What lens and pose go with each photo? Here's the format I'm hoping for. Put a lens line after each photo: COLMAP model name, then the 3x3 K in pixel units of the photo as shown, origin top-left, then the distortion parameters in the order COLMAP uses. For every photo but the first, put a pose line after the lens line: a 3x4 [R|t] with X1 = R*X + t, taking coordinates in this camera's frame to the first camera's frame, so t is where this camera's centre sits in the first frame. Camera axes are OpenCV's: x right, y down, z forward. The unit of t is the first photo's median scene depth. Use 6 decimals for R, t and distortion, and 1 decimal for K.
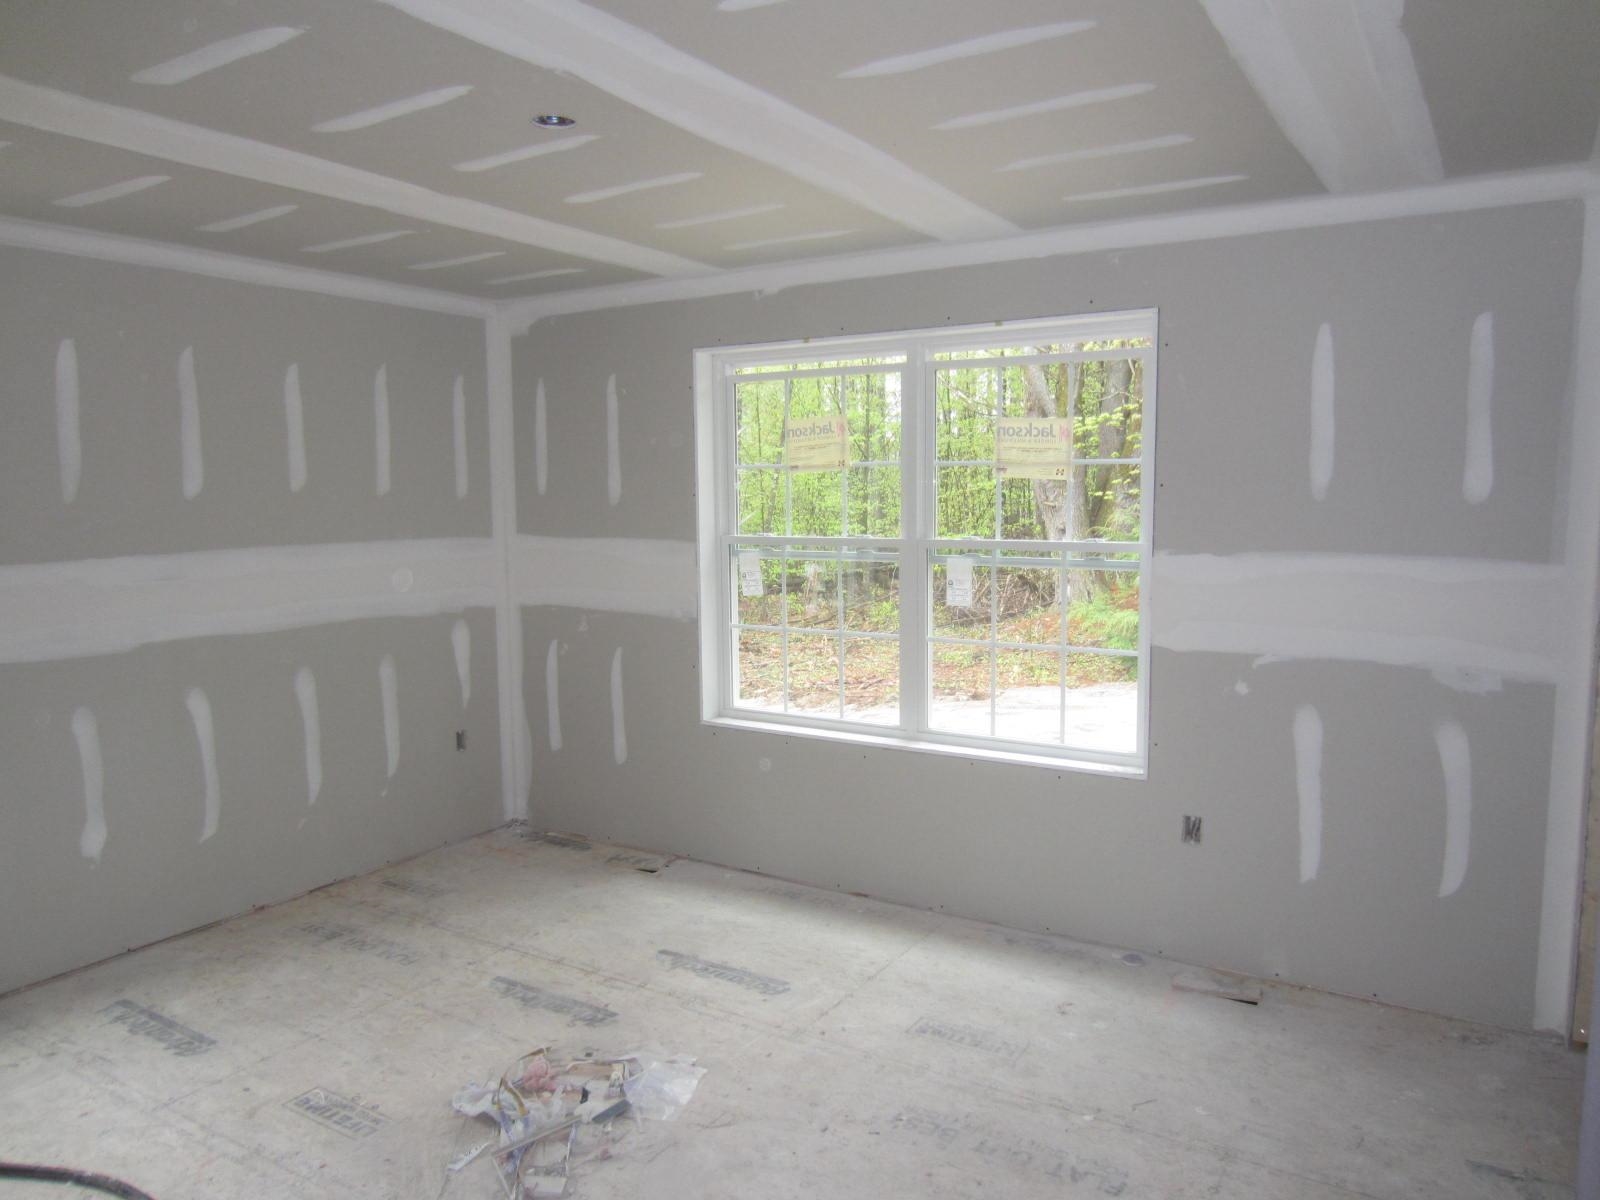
lens RADIAL K [[1180.4, 0, 754.6], [0, 1180.4, 596.2], [0, 0, 1]] dist [0.002188, 0.000359]
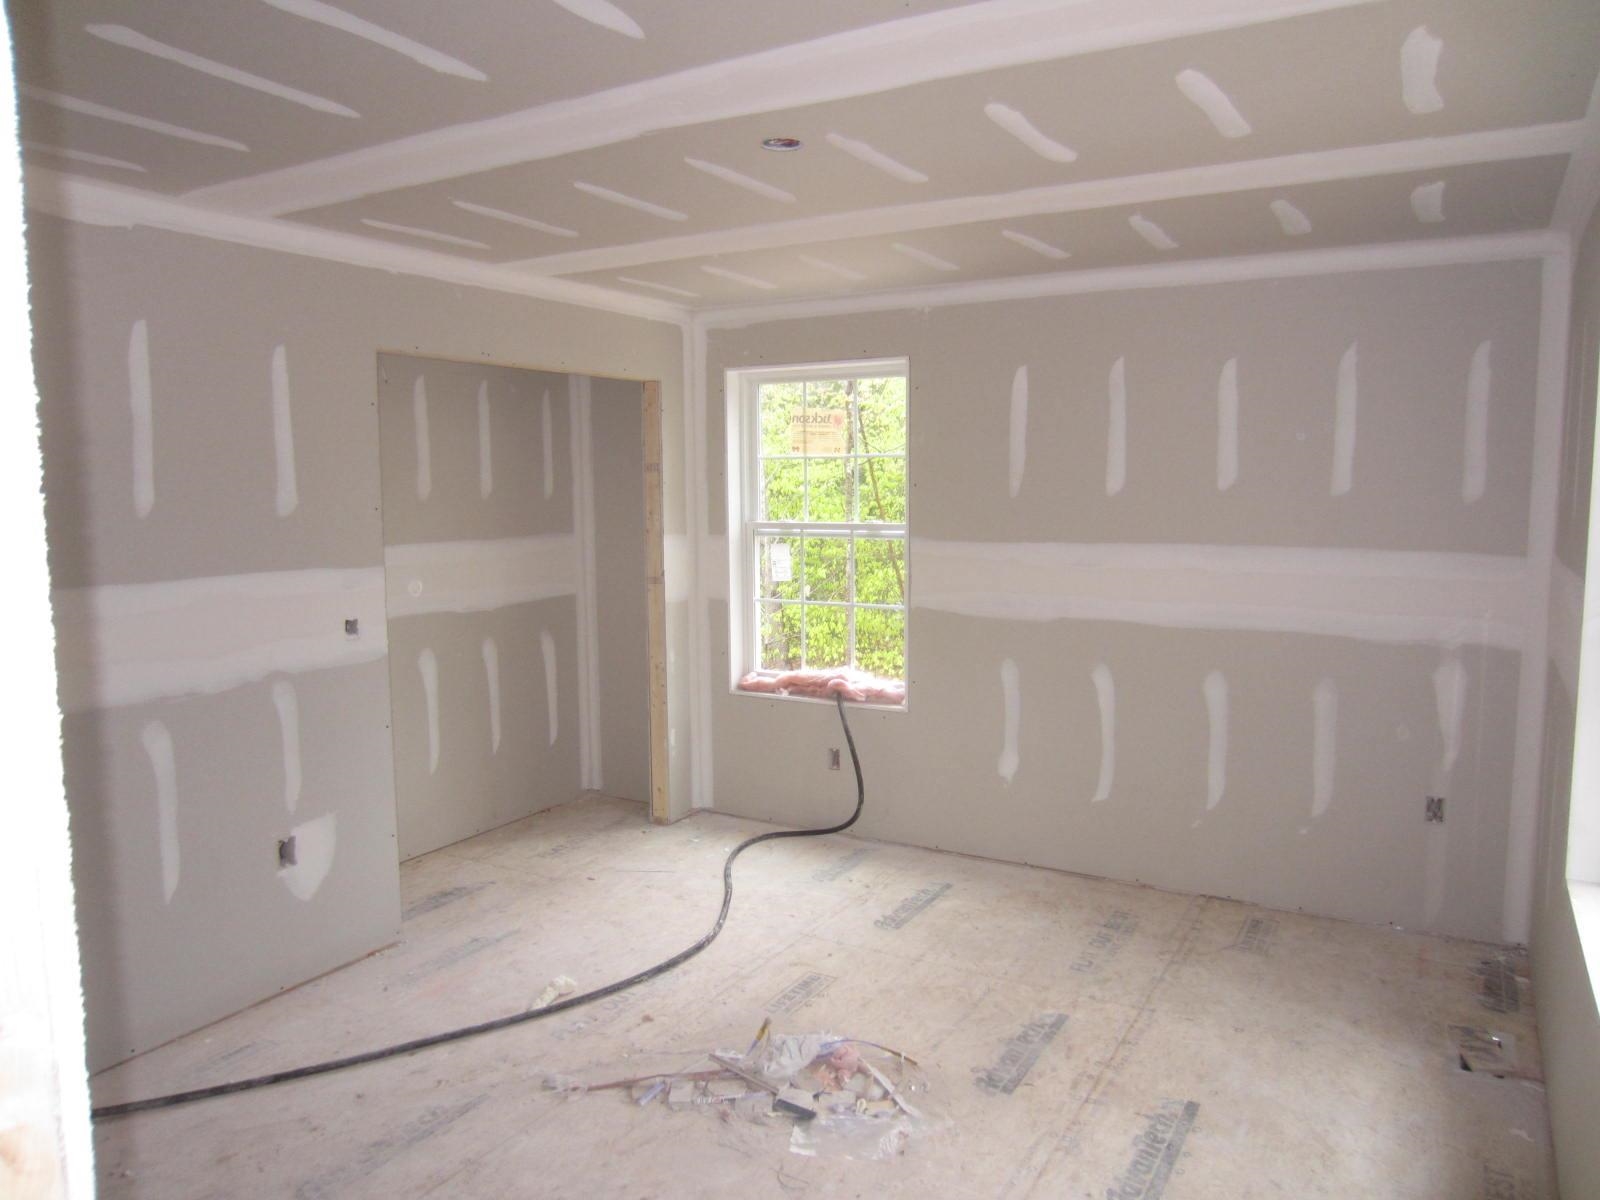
lens RADIAL K [[1128.3, 0, 800.0], [0, 1128.3, 600.0], [0, 0, 1]] dist [-0.009358, -0.004476]
pose [[0.054551, 0.112543, -0.992148, 0.573090], [-0.088625, 0.990252, 0.107455, -0.073976], [0.994570, 0.082067, 0.063994, 0.656096]]
